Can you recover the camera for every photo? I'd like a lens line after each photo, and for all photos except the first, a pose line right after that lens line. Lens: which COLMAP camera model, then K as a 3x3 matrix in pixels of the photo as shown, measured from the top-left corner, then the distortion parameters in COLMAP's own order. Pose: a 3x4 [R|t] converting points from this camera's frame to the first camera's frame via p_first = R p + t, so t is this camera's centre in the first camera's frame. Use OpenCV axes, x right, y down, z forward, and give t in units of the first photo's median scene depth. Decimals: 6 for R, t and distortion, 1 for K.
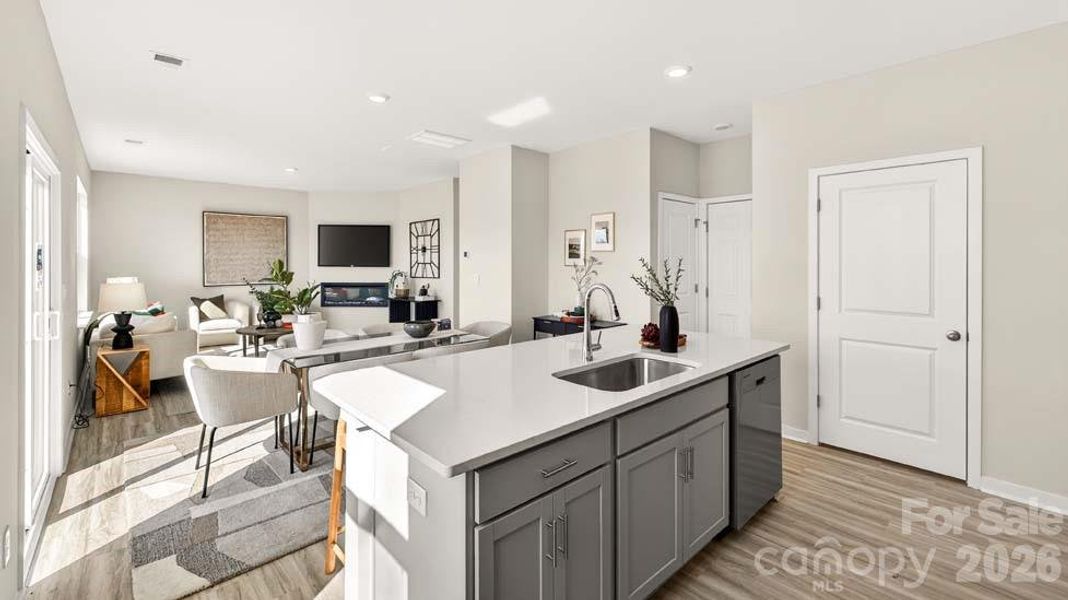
lens RADIAL K [[457.5, 0, 548.2], [0, 457.5, 263.0], [0, 0, 1]] dist [0.001548, 0.000092]
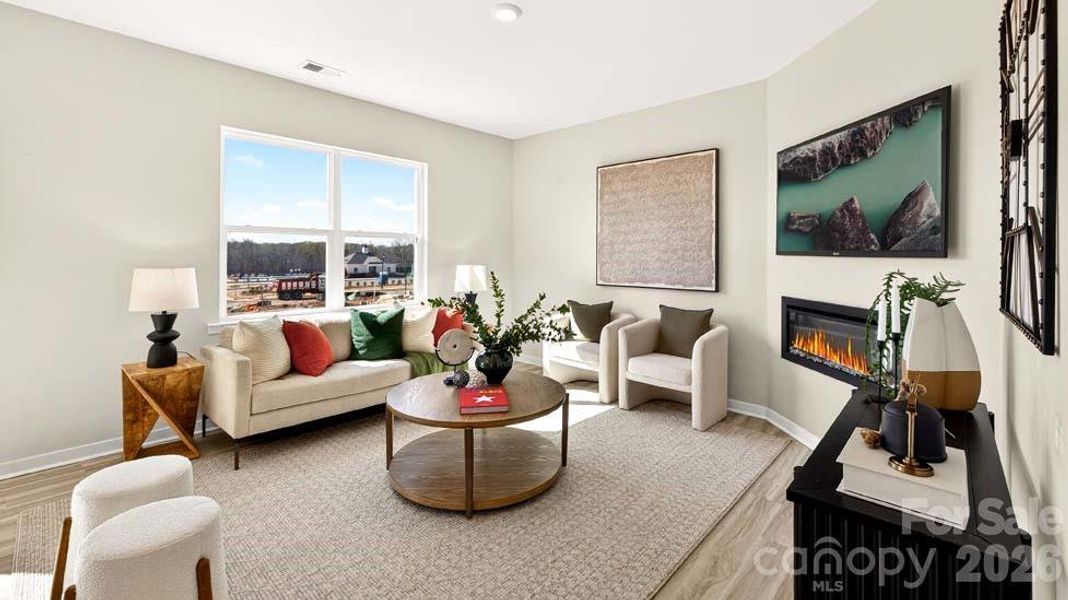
lens RADIAL K [[444.5, 0, 527.8], [0, 444.5, 256.5], [0, 0, 1]] dist [0.024966, 0.000011]
pose [[0.065688, -0.003490, -0.997834, -0.142551], [-0.011405, 0.999926, -0.004248, 0.014305], [0.997775, 0.011659, 0.065643, 0.845518]]
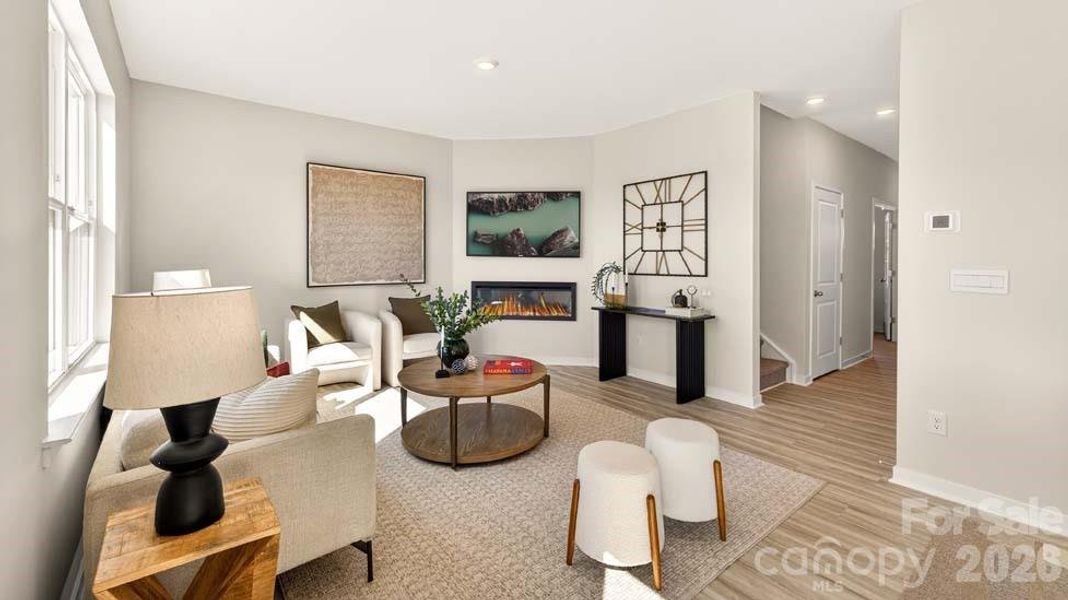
lens RADIAL K [[444.5, 0, 527.8], [0, 444.5, 256.5], [0, 0, 1]] dist [0.024966, 0.000011]
pose [[0.996525, 0.004132, -0.083193, -0.407833], [-0.004956, 0.999941, -0.009704, 0.014649], [0.083148, 0.010083, 0.996486, 0.430501]]
